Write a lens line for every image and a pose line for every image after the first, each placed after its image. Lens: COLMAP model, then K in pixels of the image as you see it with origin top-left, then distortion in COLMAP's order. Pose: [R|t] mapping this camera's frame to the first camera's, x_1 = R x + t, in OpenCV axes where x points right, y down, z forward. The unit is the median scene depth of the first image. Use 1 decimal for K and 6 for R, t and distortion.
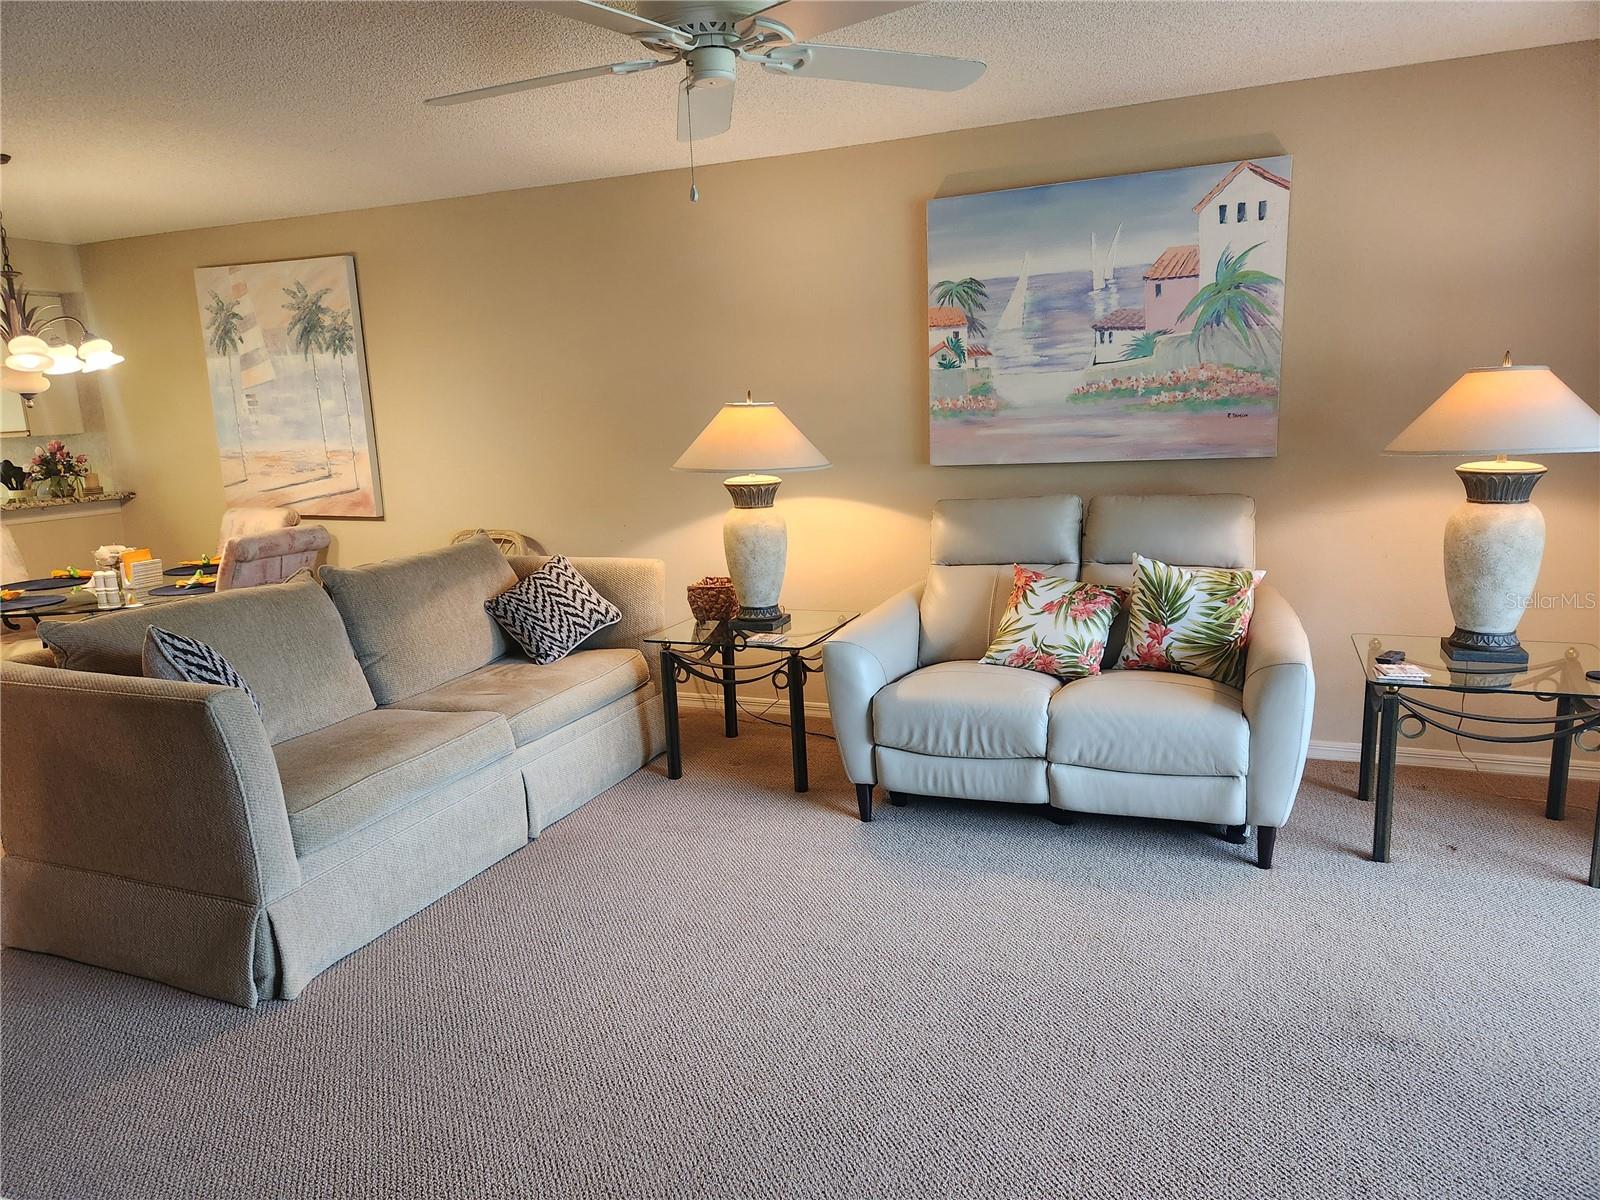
lens RADIAL K [[1071.9, 0, 801.3], [0, 1071.9, 592.3], [0, 0, 1]] dist [0.073075, -0.061109]
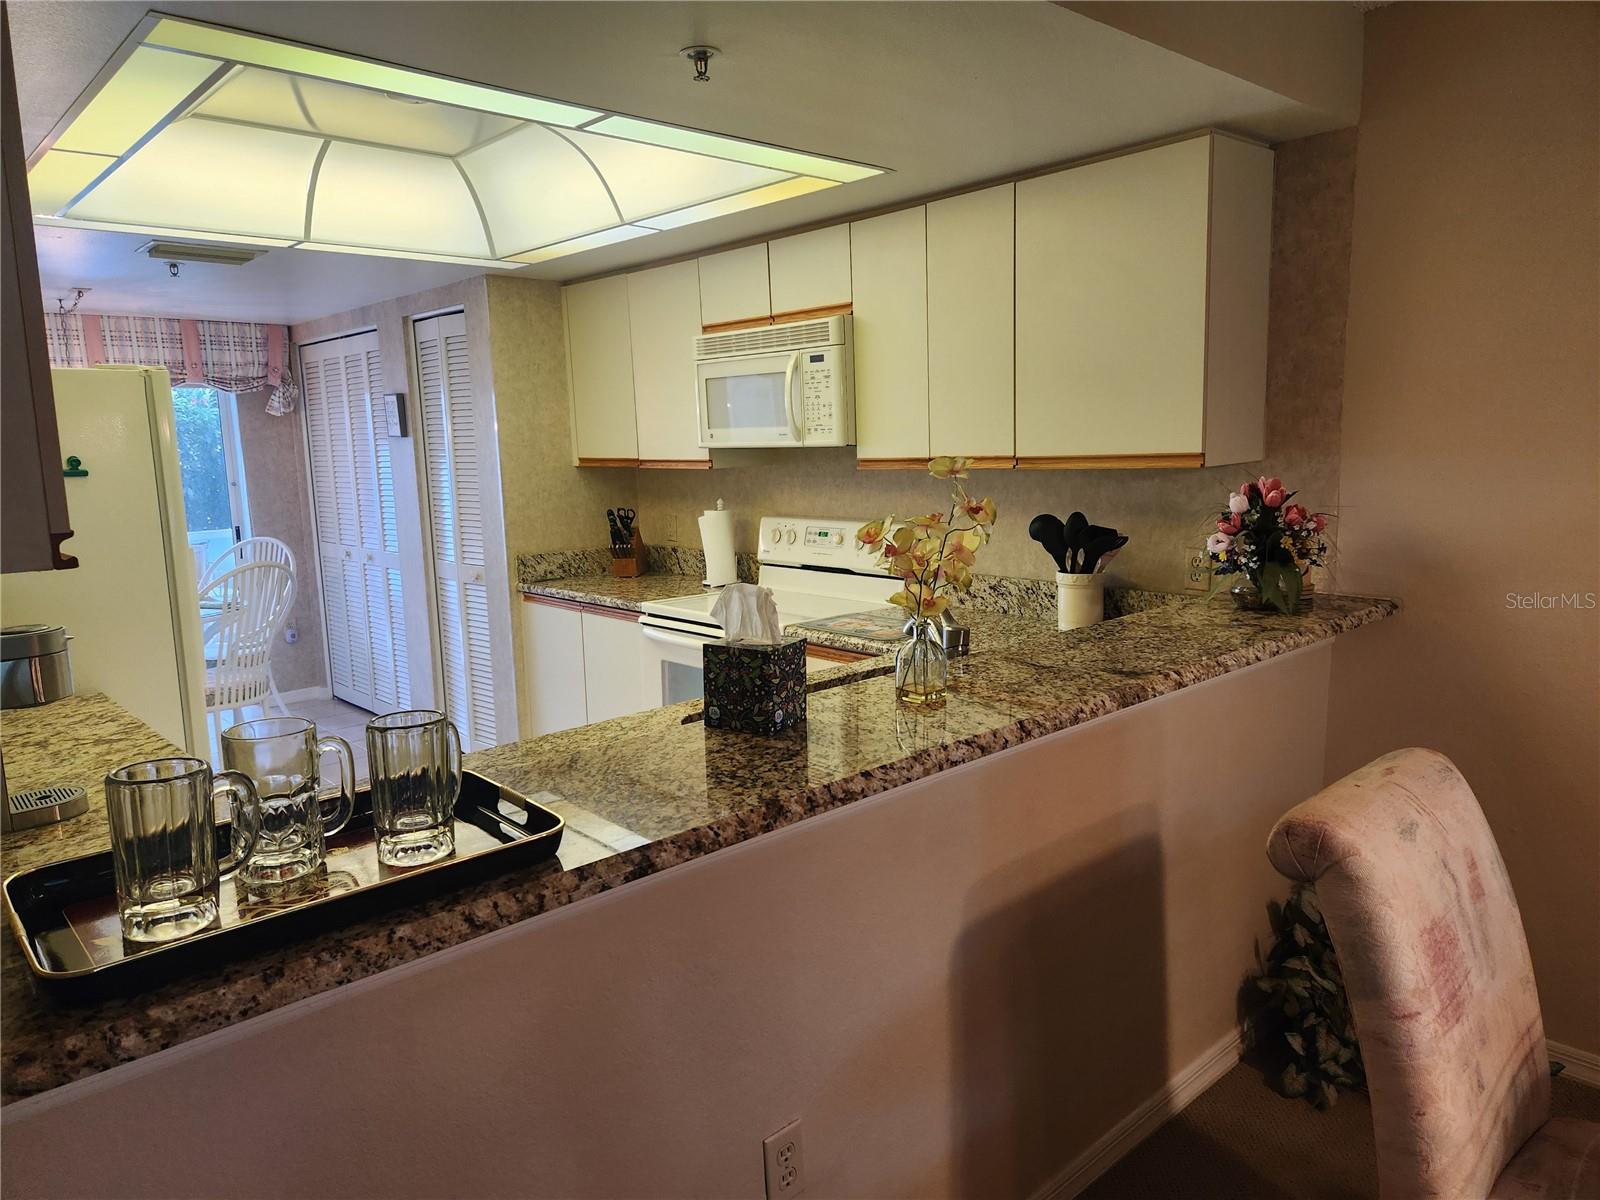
lens RADIAL K [[1071.9, 0, 801.3], [0, 1071.9, 592.3], [0, 0, 1]] dist [0.073075, -0.061109]
pose [[0.907102, 0.073528, -0.414439, -0.722079], [-0.076879, 0.997003, 0.008615, -0.091531], [0.413830, 0.024047, 0.910037, 0.584986]]
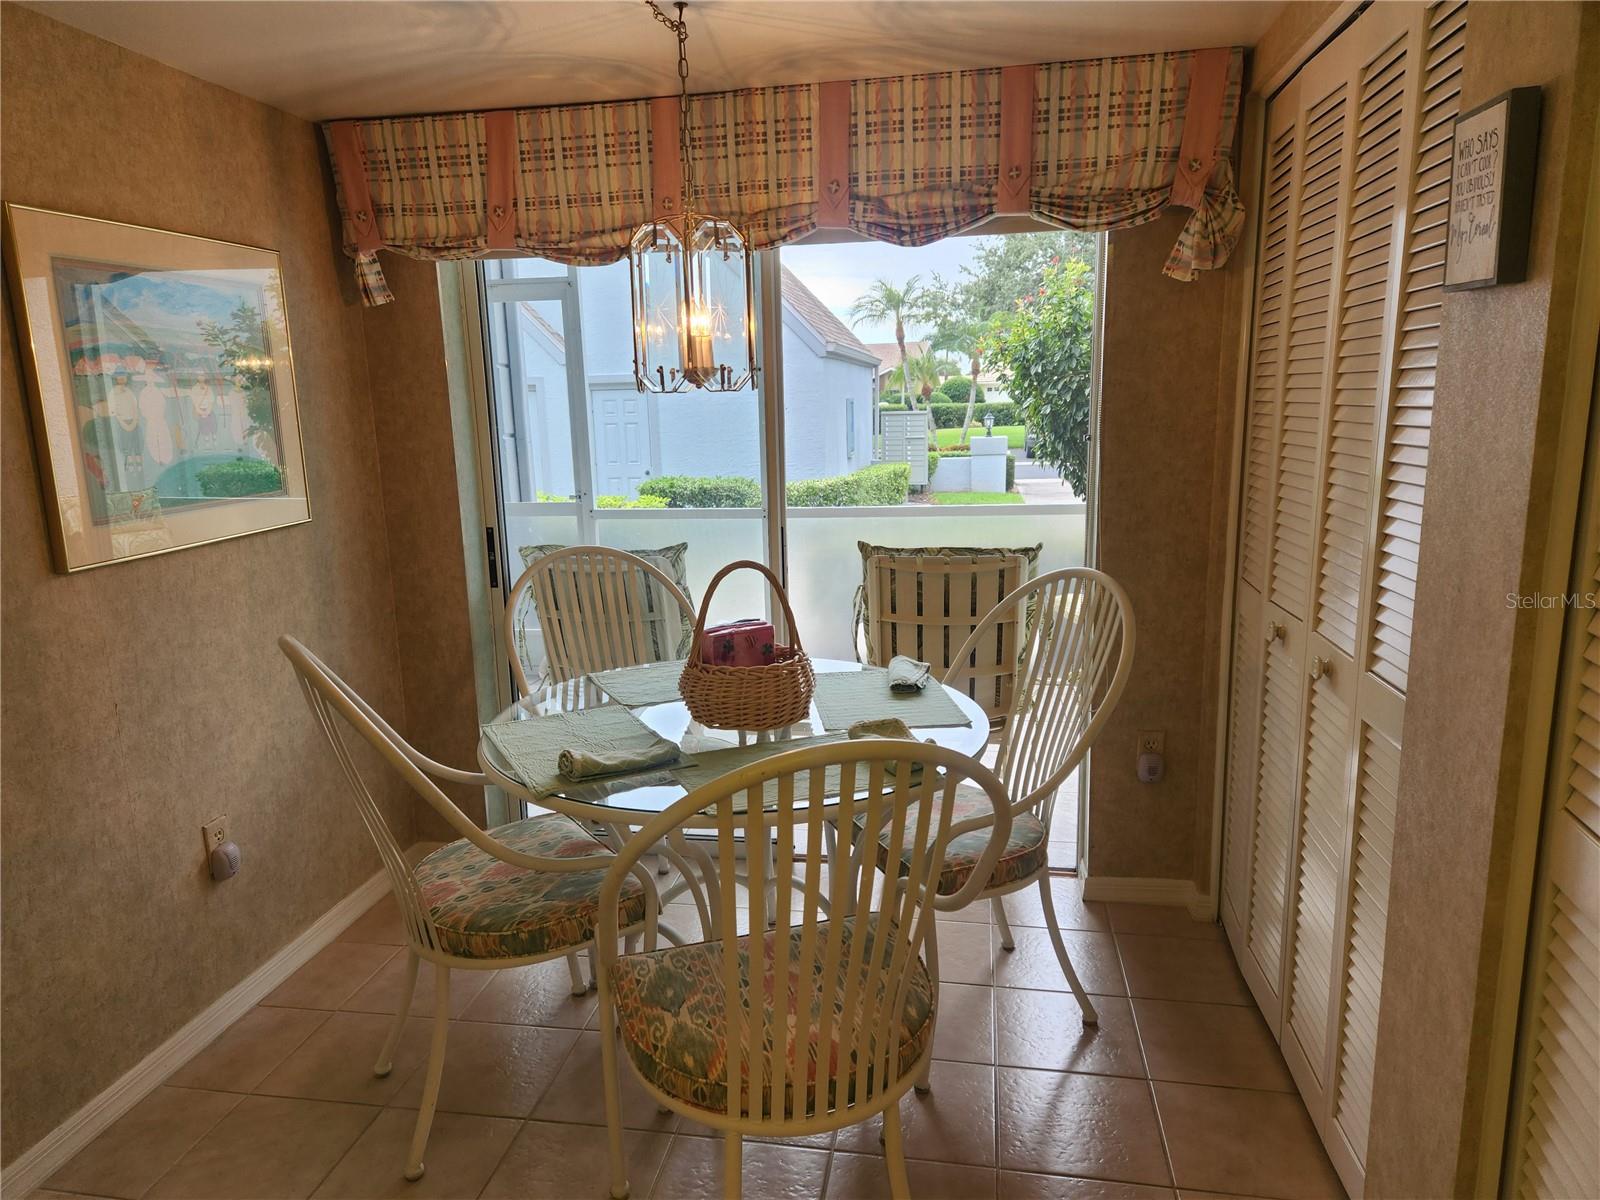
lens RADIAL K [[1064.9, 0, 779.3], [0, 1064.9, 607.8], [0, 0, 1]] dist [0.079122, -0.072297]
pose [[0.209518, 0.222590, -0.952132, -1.241557], [-0.141756, 0.970372, 0.195661, -0.149574], [0.967475, 0.093976, 0.234864, 1.106061]]
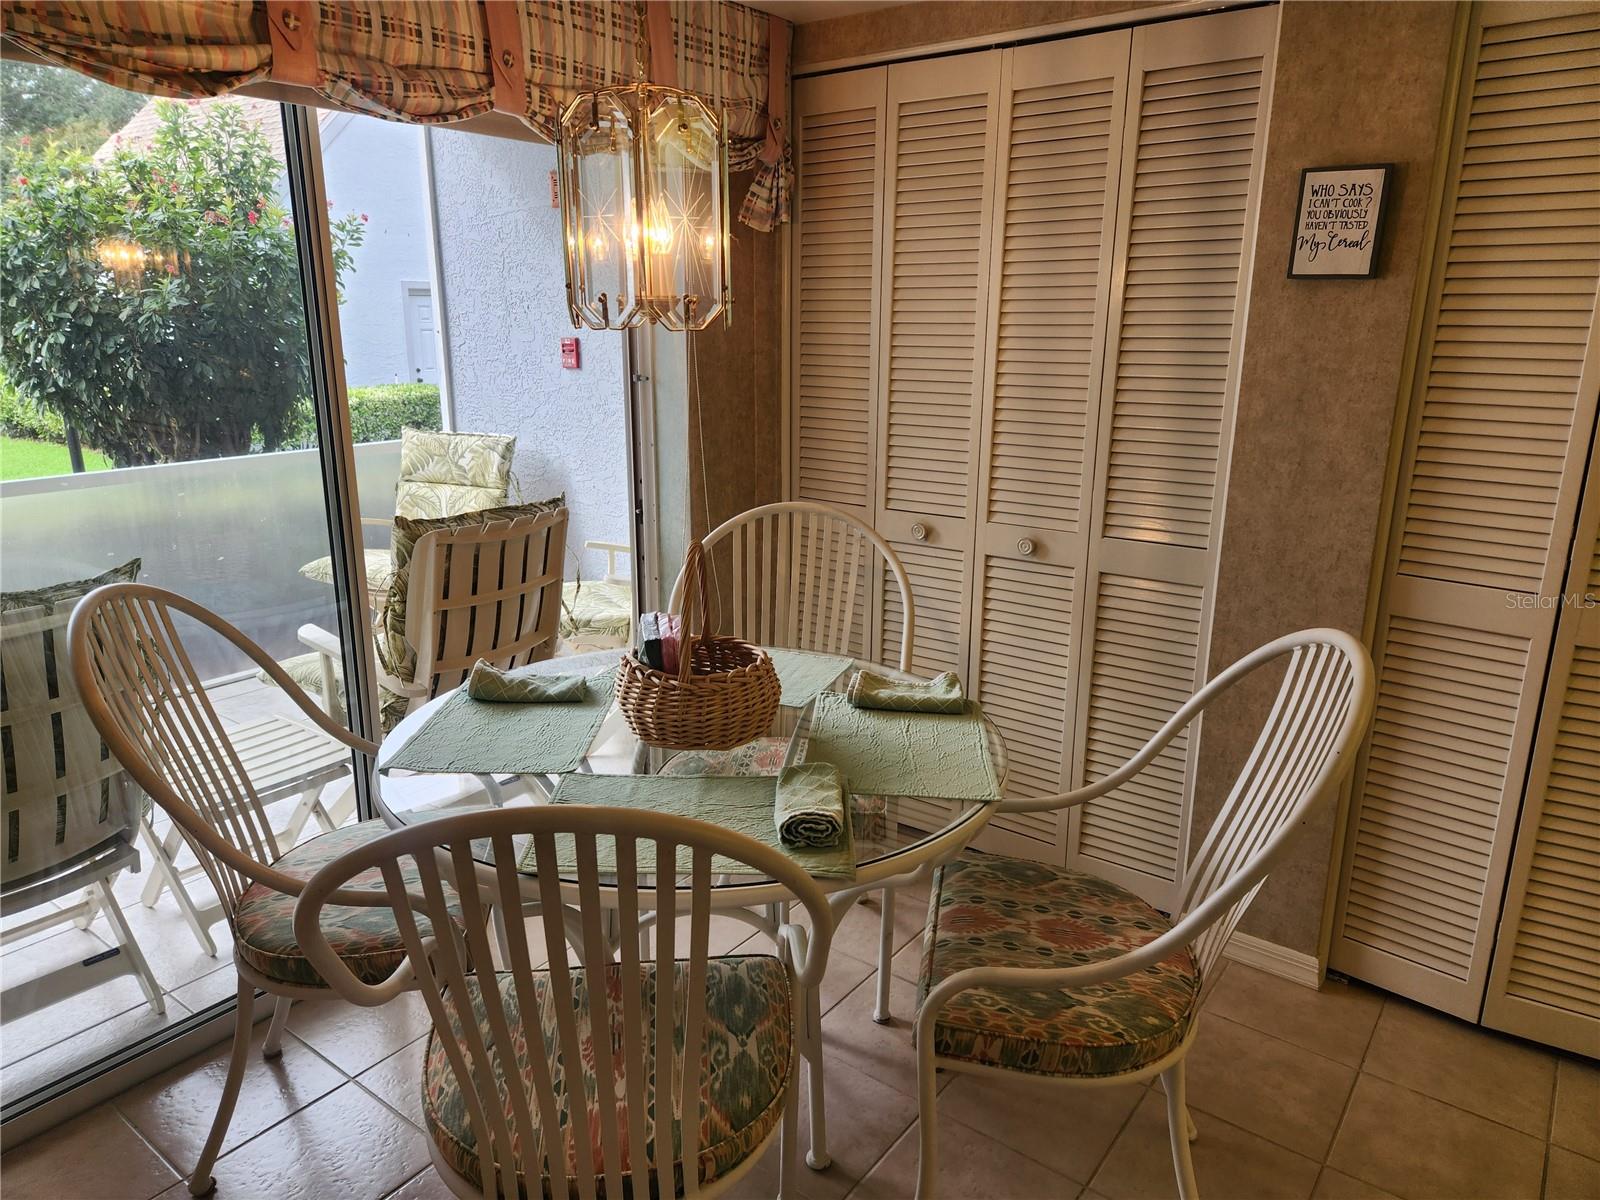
lens RADIAL K [[1071.9, 0, 801.3], [0, 1071.9, 592.3], [0, 0, 1]] dist [0.073075, -0.061109]
pose [[0.965963, 0.106927, -0.235548, -1.530521], [-0.083461, 0.990700, 0.107463, -0.107447], [0.244848, -0.084146, 0.965903, 0.868418]]
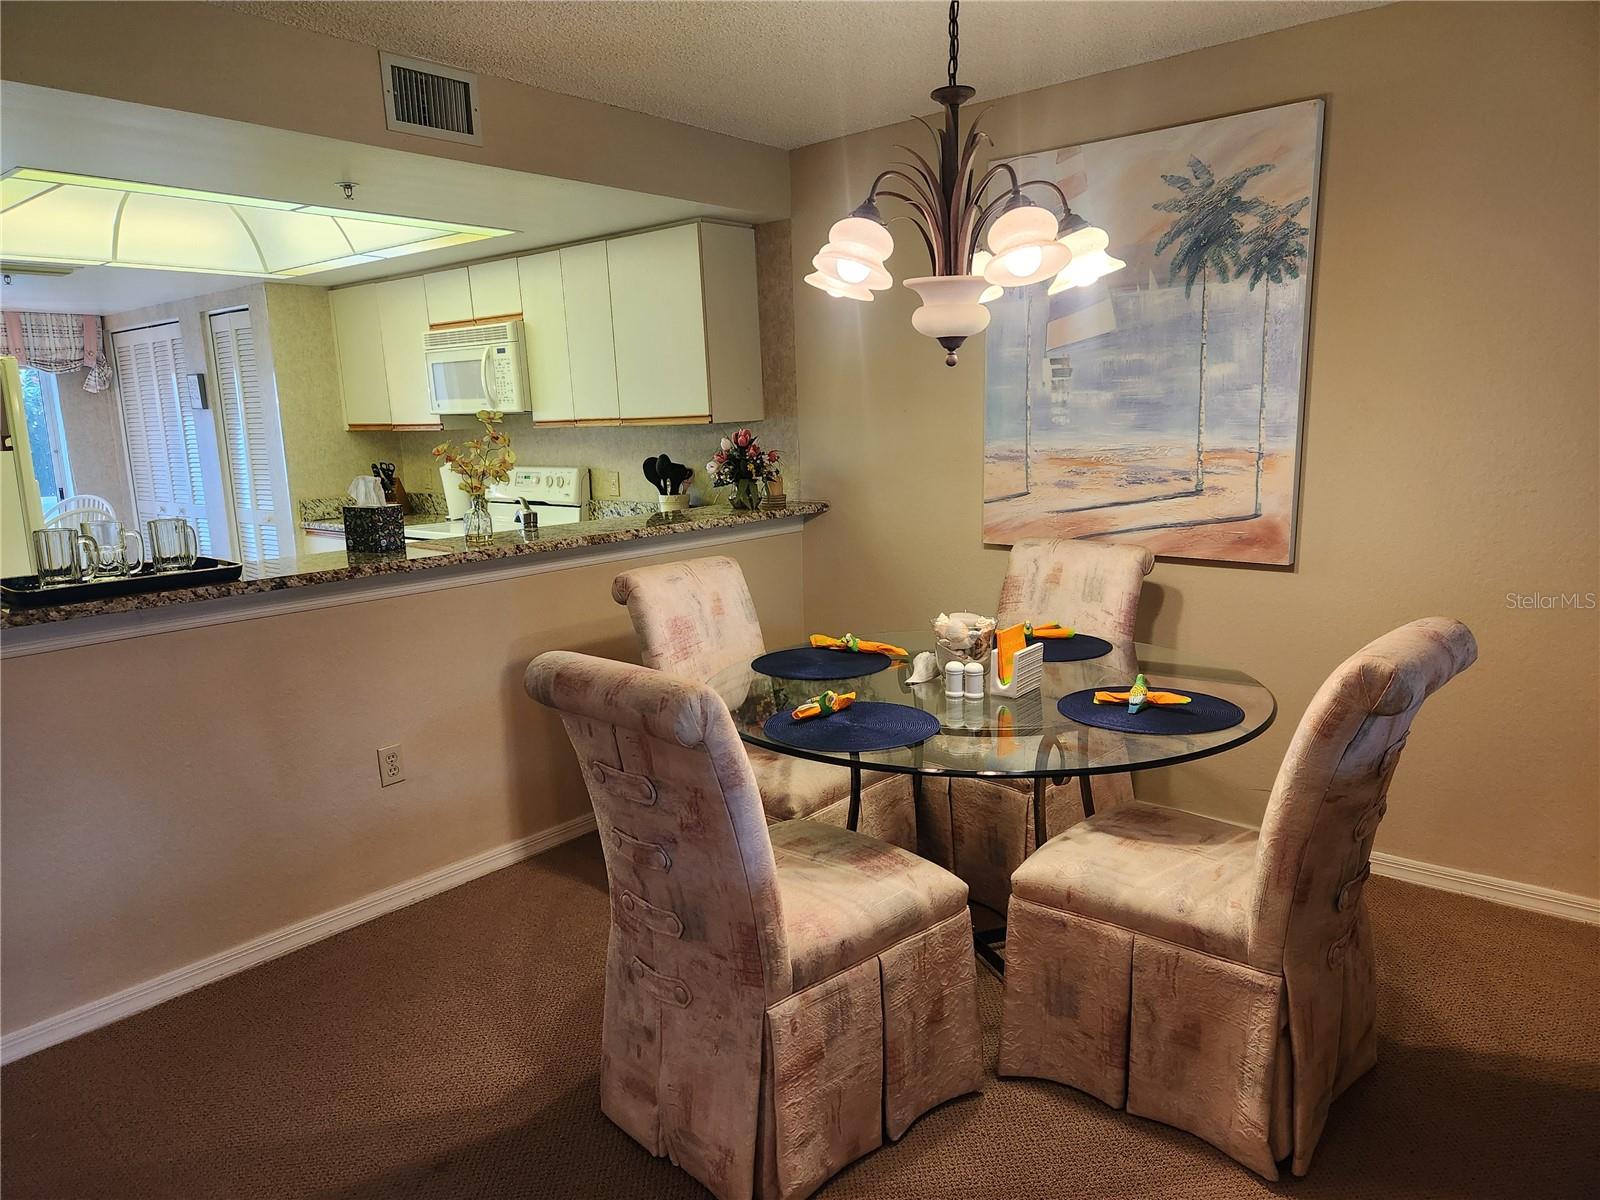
lens RADIAL K [[1071.9, 0, 801.3], [0, 1071.9, 592.3], [0, 0, 1]] dist [0.073075, -0.061109]
pose [[0.952611, 0.057432, -0.298721, -0.465282], [-0.054256, 0.998348, 0.018923, -0.052033], [0.299314, -0.001819, 0.954153, 0.370221]]
